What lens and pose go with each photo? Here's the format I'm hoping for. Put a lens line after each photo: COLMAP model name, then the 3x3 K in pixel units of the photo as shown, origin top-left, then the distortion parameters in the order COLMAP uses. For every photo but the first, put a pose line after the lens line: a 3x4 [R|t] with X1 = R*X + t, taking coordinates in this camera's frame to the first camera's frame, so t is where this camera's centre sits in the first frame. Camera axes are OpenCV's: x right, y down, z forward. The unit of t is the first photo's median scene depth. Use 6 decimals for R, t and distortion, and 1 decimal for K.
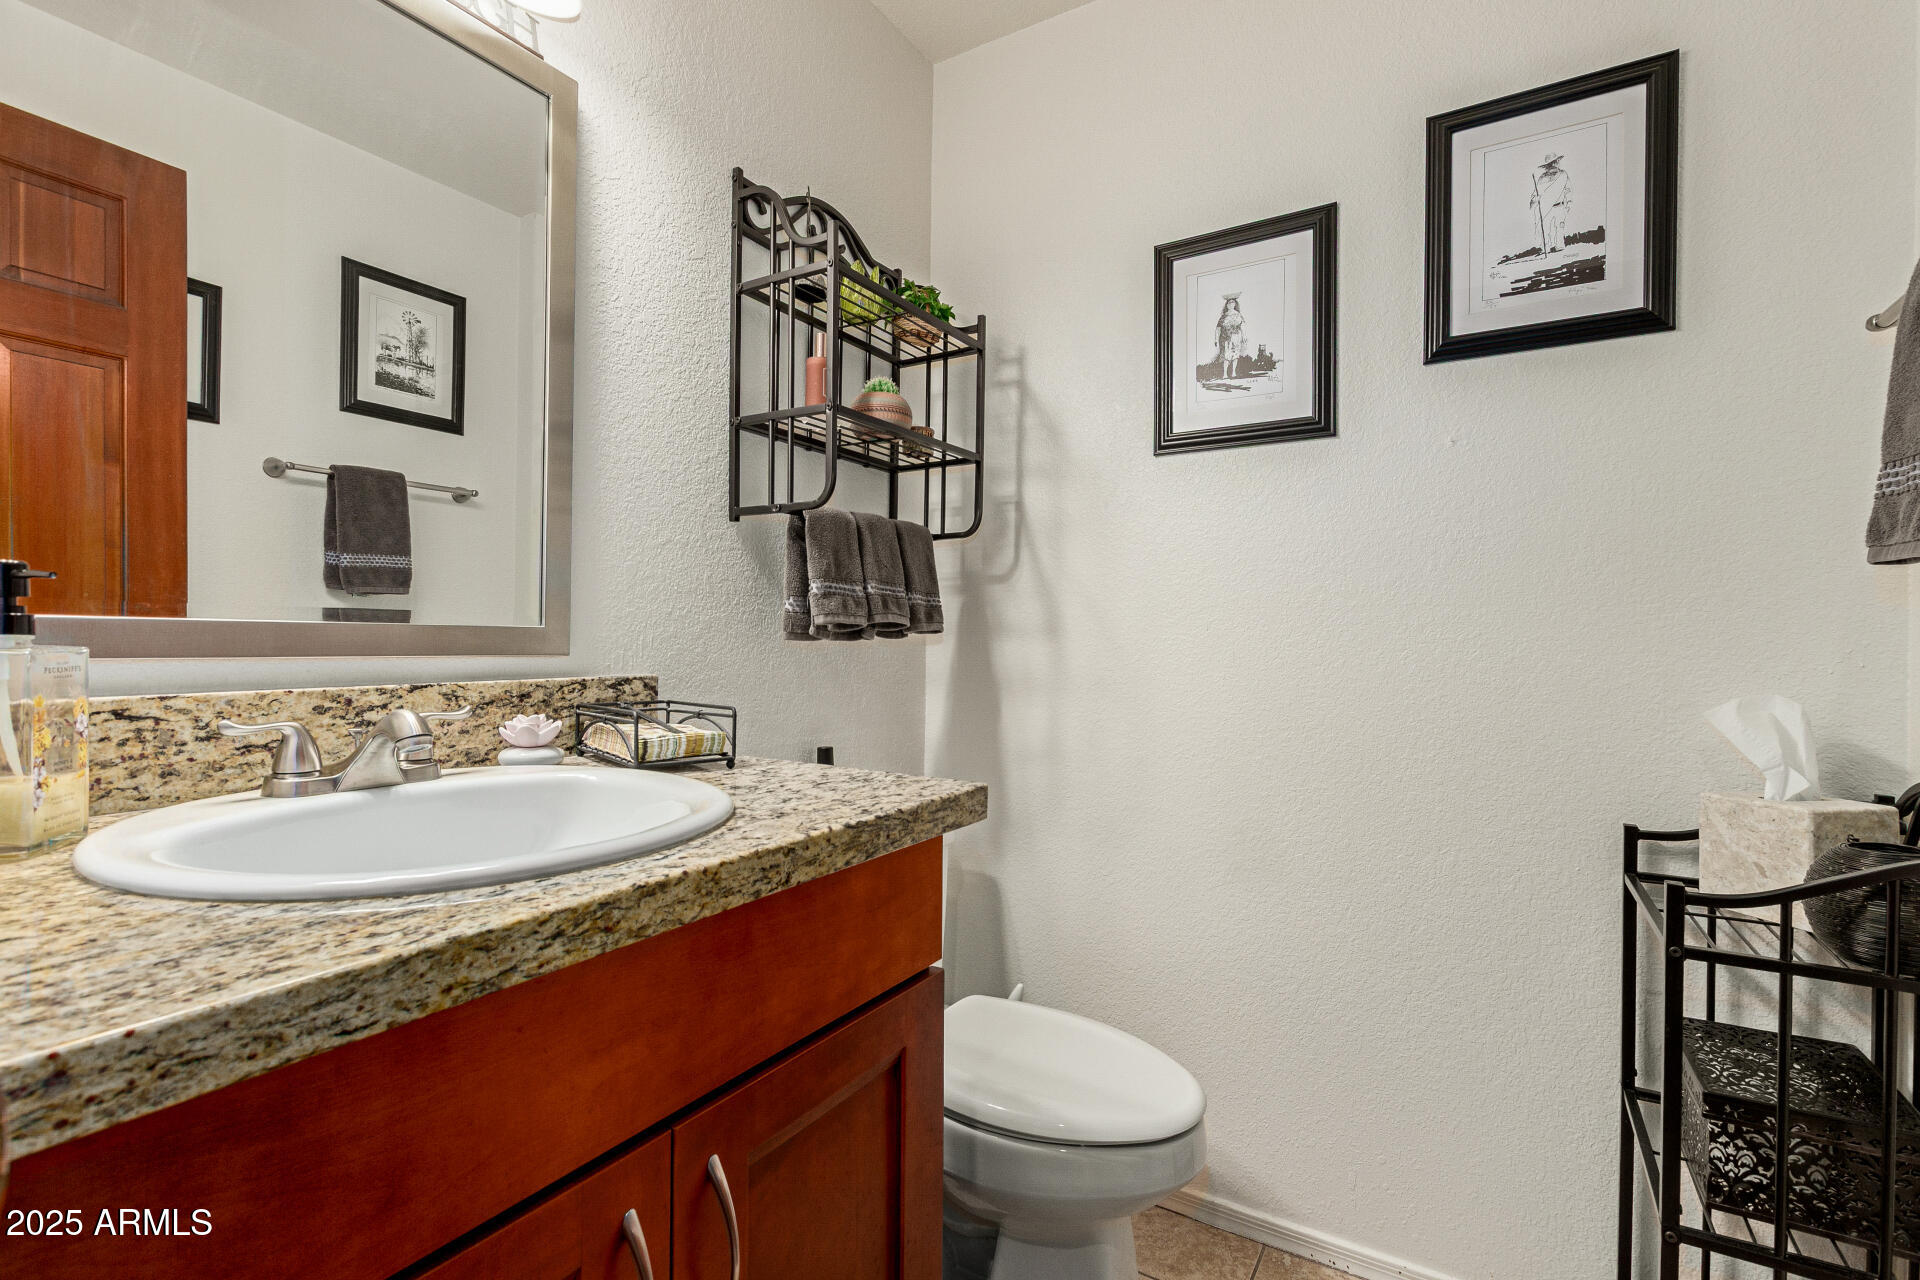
lens RADIAL K [[886.4, 0, 959.9], [0, 886.4, 642.4], [0, 0, 1]] dist [0.027037, -0.000130]
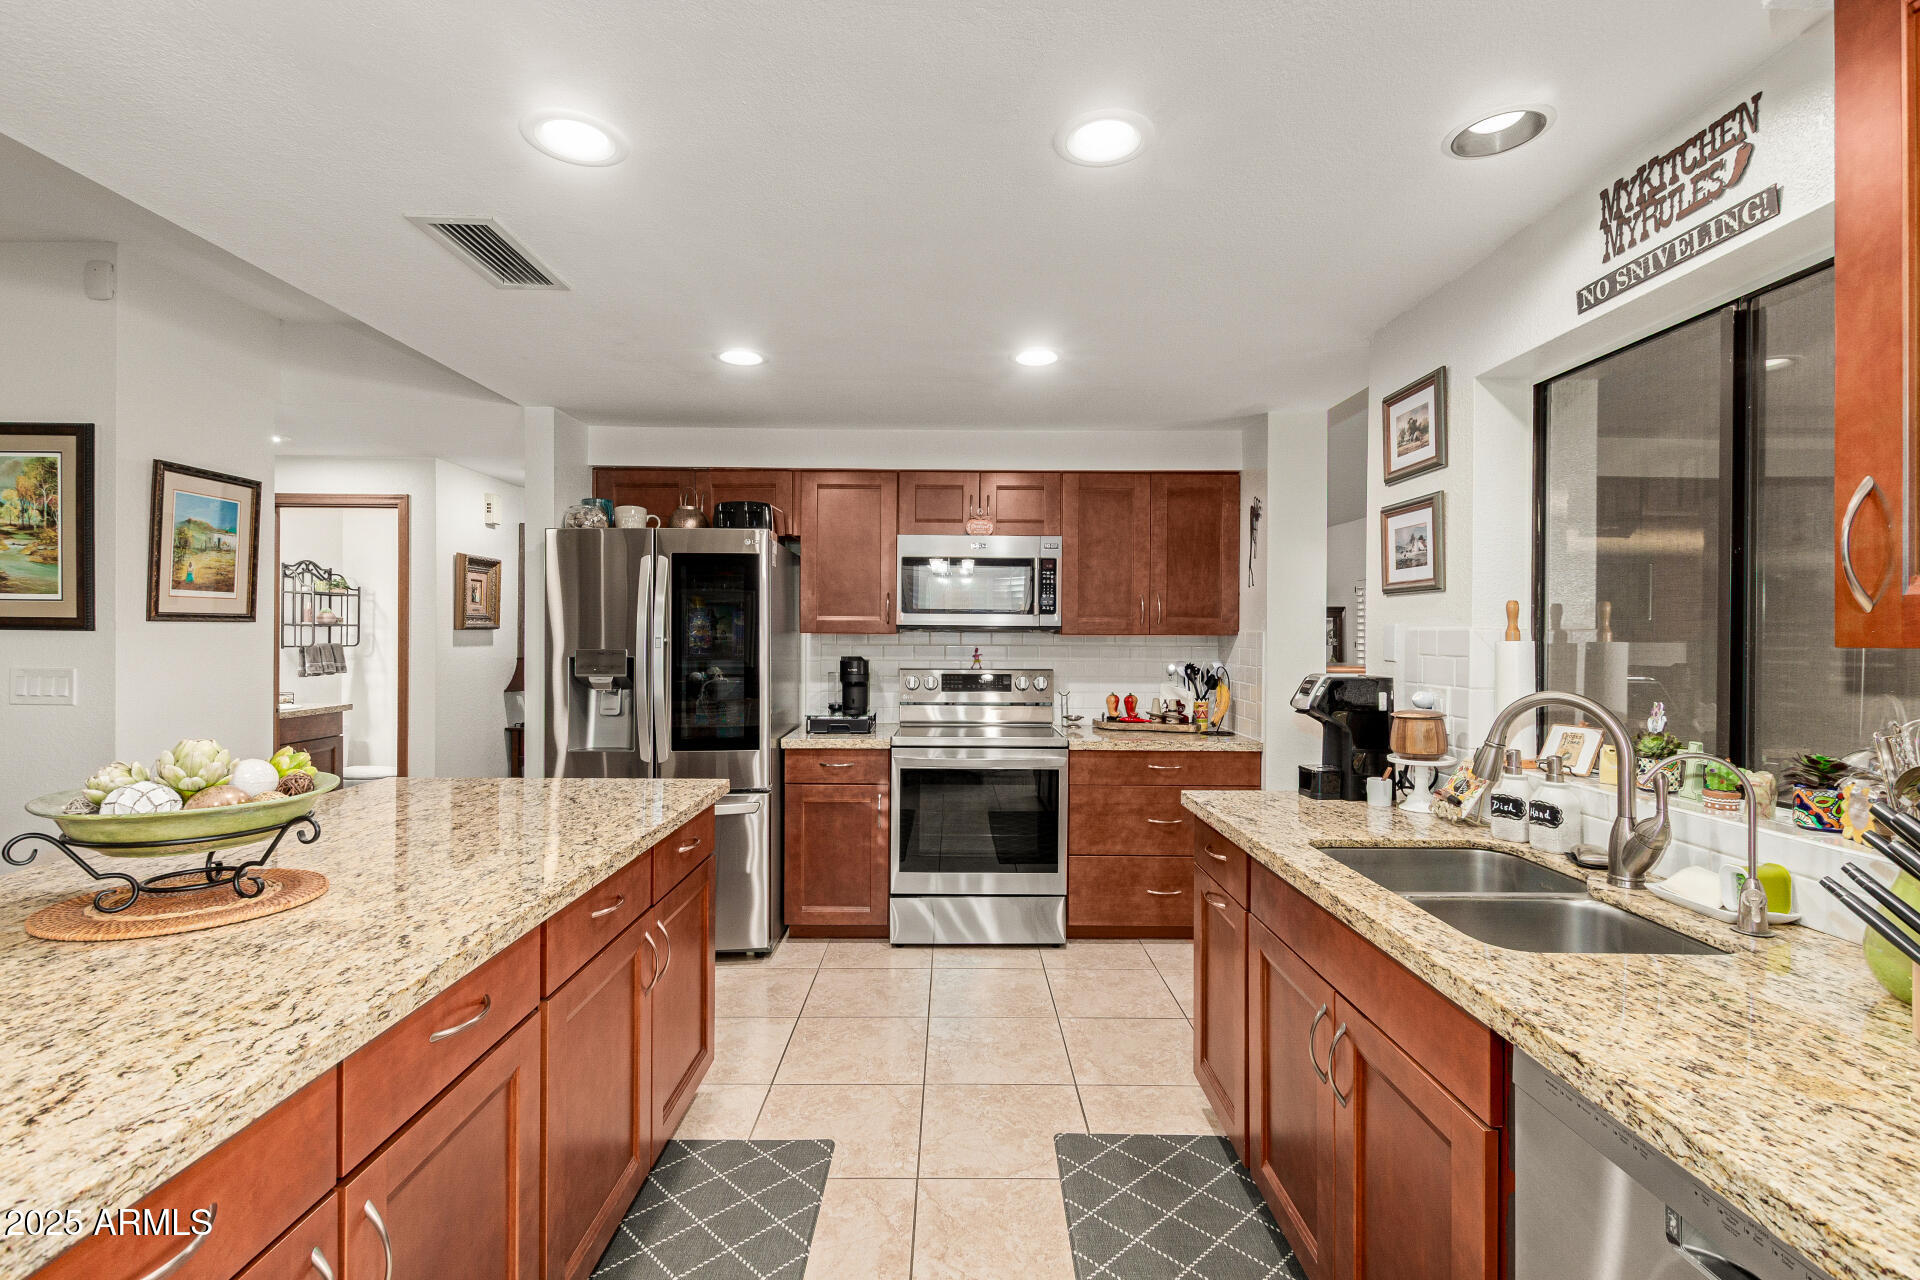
lens RADIAL K [[886.4, 0, 958.8], [0, 886.4, 639.3], [0, 0, 1]] dist [0.027037, -0.000130]
pose [[0.849743, -0.005450, 0.527169, 0.179969], [0.005169, 0.999985, 0.002005, -0.146626], [-0.527171, 0.001021, 0.849758, -3.577602]]
